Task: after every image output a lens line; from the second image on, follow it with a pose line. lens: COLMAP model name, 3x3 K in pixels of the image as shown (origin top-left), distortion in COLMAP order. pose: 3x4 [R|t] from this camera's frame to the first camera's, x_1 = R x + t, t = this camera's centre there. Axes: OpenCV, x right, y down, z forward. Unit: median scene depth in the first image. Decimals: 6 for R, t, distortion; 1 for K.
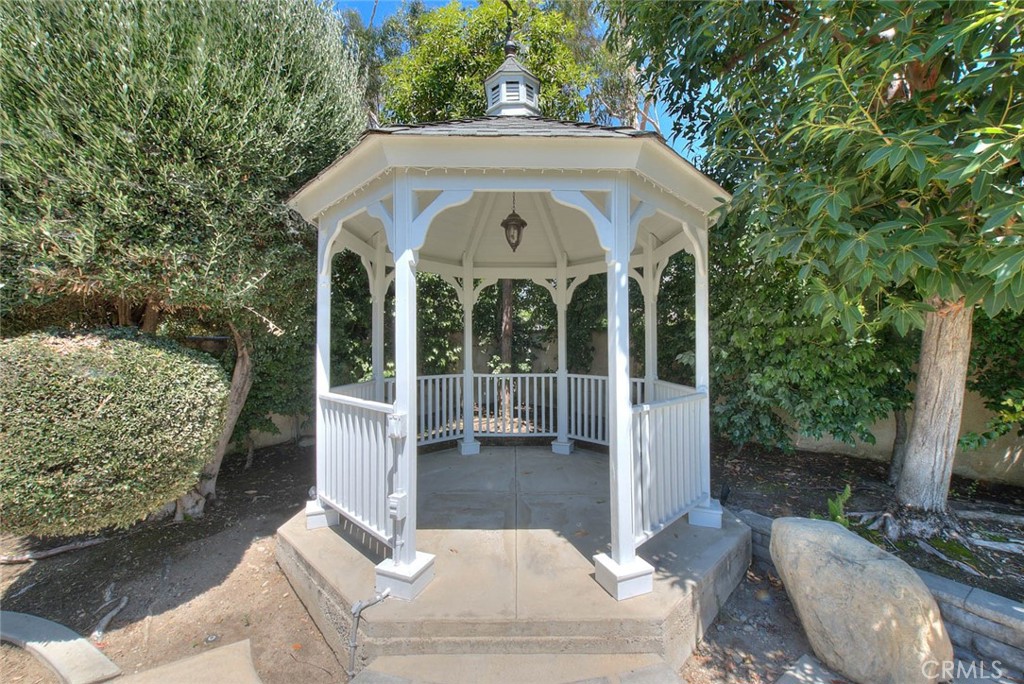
lens RADIAL K [[424.9, 0, 530.8], [0, 424.9, 340.2], [0, 0, 1]] dist [-0.001751, -0.000195]
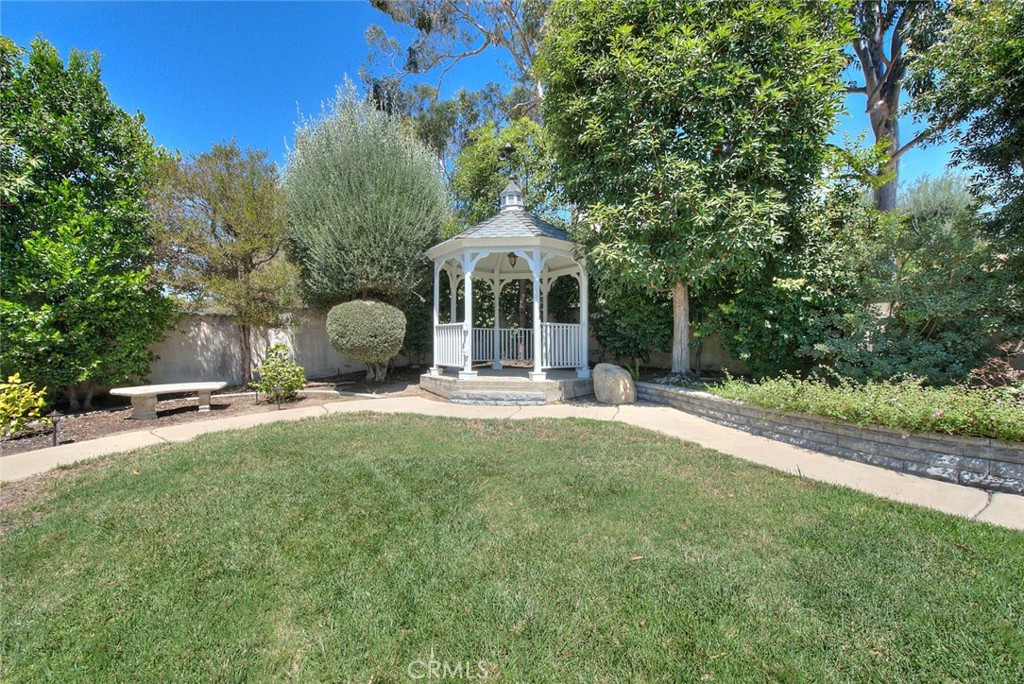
lens RADIAL K [[427.6, 0, 512.0], [0, 427.6, 342.0], [0, 0, 1]] dist [-0.002017, -0.000457]
pose [[0.986756, 0.003297, -0.162180, 0.407472], [-0.001825, 0.999956, 0.009224, 0.208783], [0.162203, -0.008806, 0.986718, -1.565360]]
